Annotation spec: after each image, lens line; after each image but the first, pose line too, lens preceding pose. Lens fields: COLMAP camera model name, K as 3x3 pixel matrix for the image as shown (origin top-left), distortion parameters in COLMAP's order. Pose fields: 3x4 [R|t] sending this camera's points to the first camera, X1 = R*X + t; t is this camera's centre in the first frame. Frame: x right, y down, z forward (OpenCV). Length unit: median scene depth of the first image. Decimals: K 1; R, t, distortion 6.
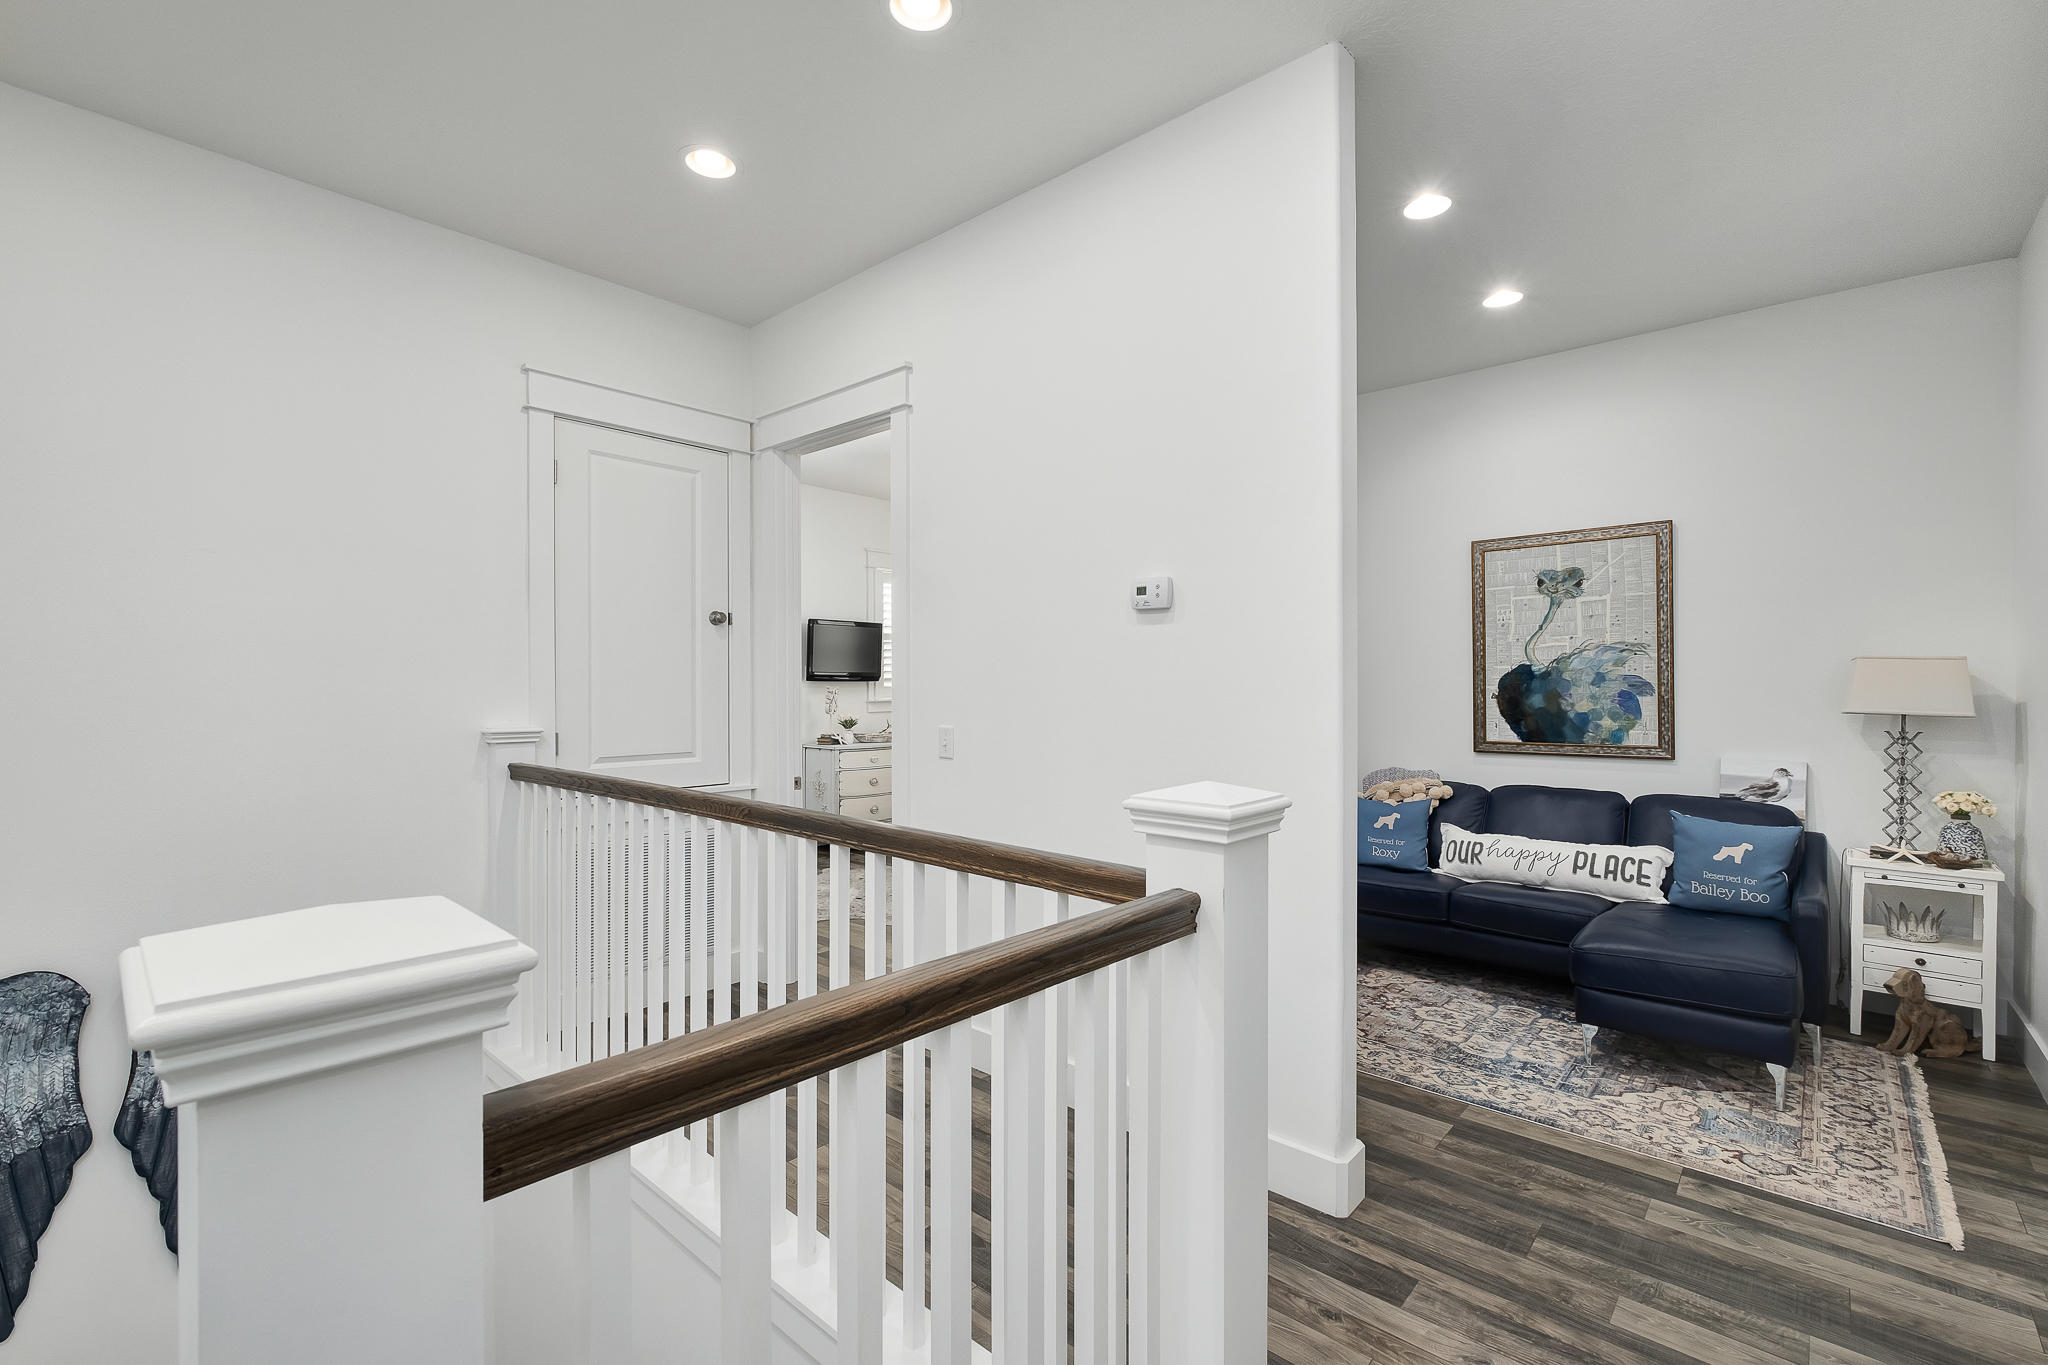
lens RADIAL K [[896.9, 0, 1007.3], [0, 896.9, 685.6], [0, 0, 1]] dist [0.004629, 0.000352]
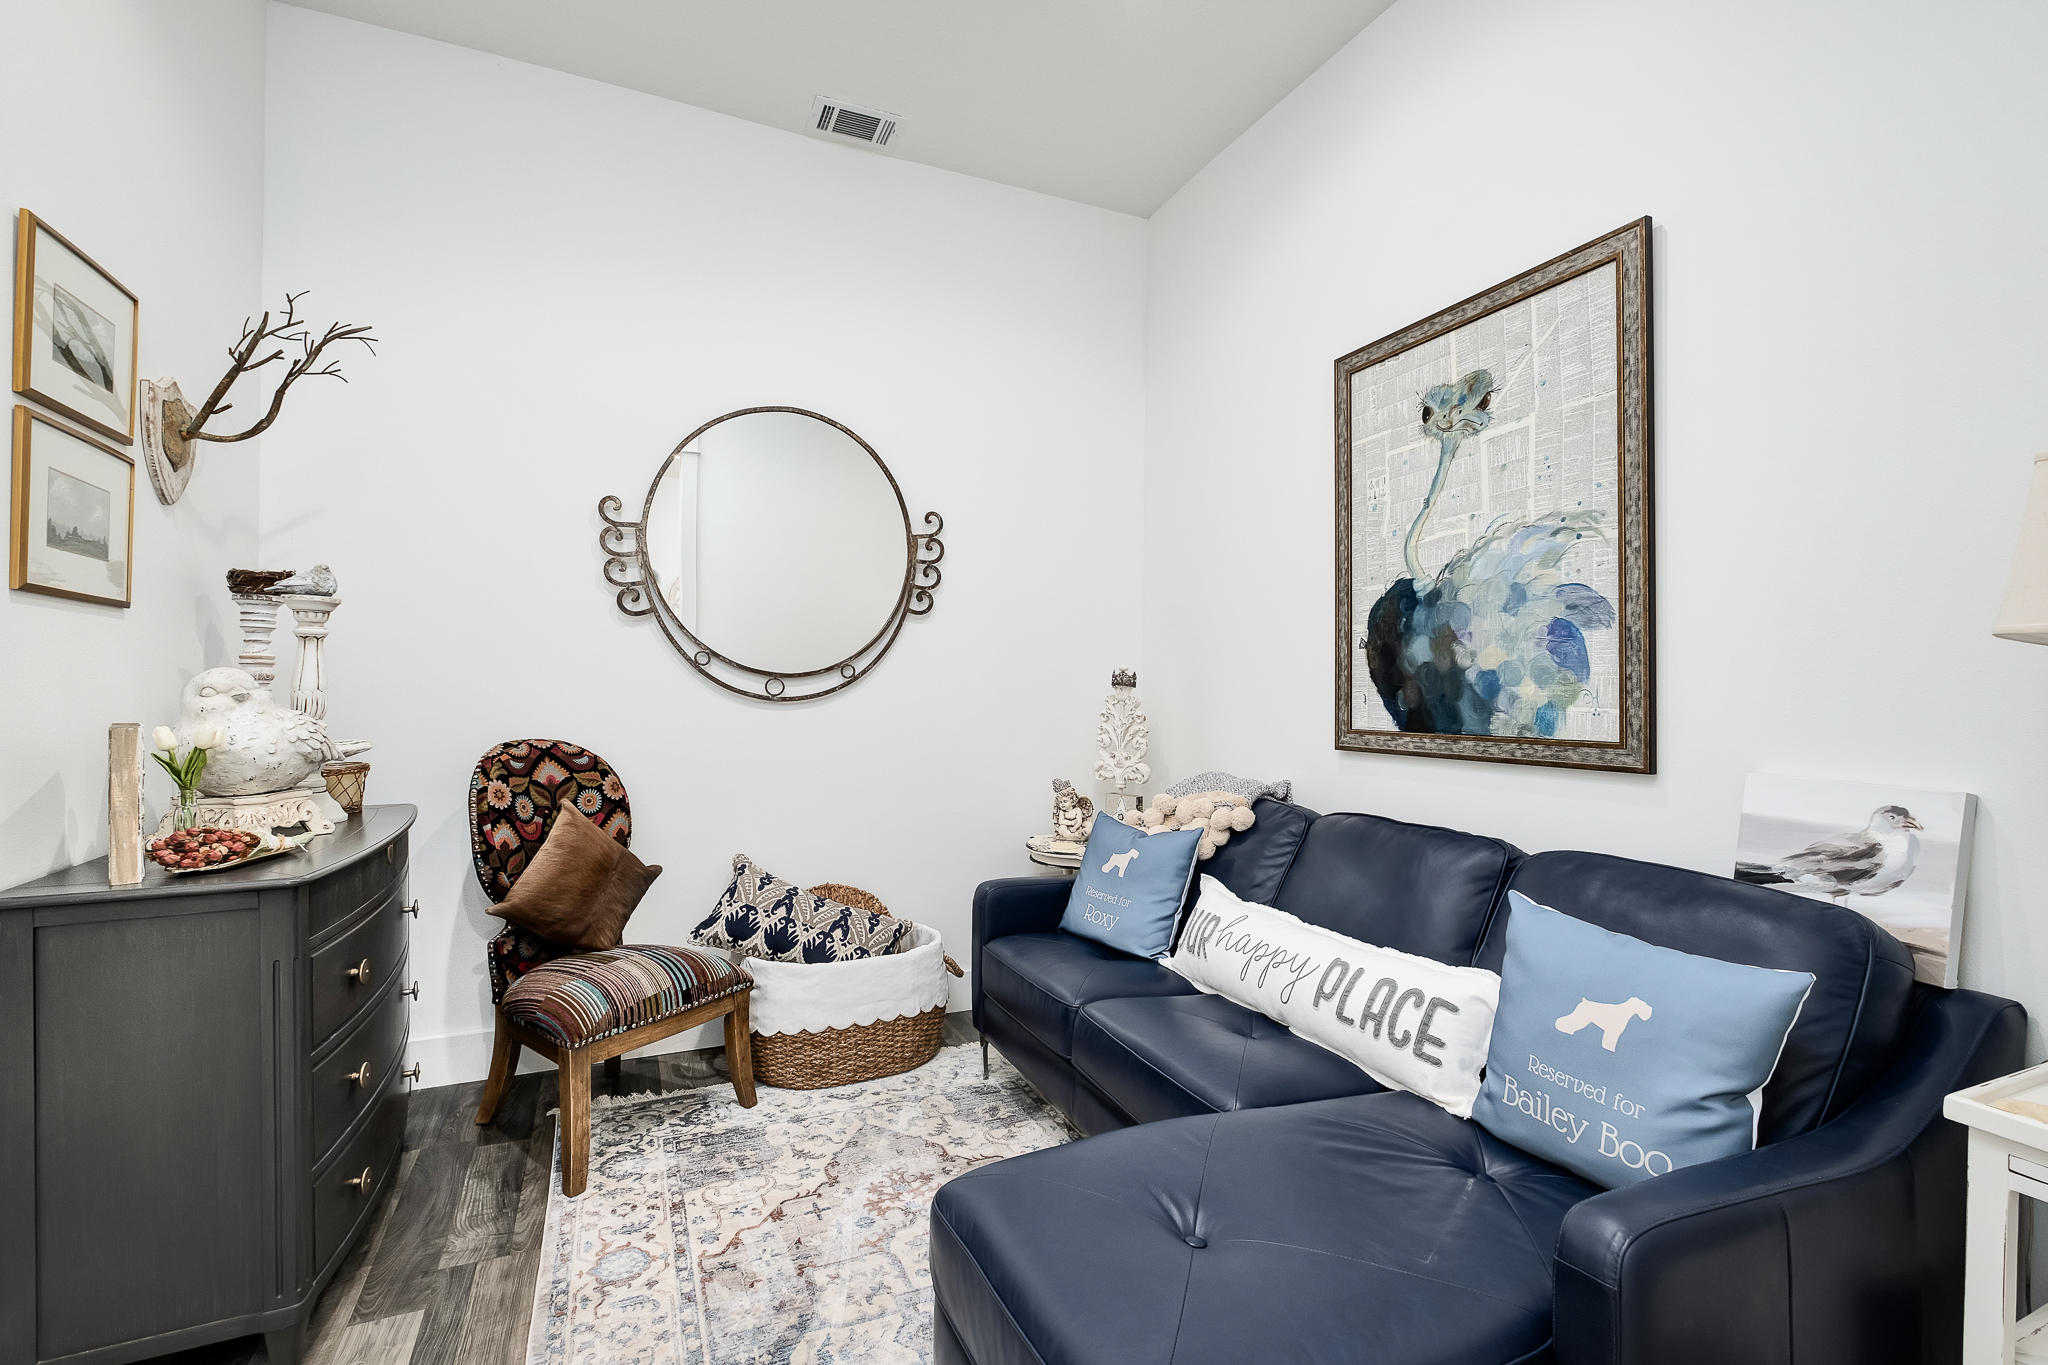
lens RADIAL K [[896.9, 0, 1028.3], [0, 896.9, 682.5], [0, 0, 1]] dist [0.004629, 0.000352]
pose [[0.909179, 0.004205, -0.416384, 0.628474], [-0.008060, 0.999939, -0.007500, 0.043062], [0.416327, 0.010175, 0.909158, 0.472844]]
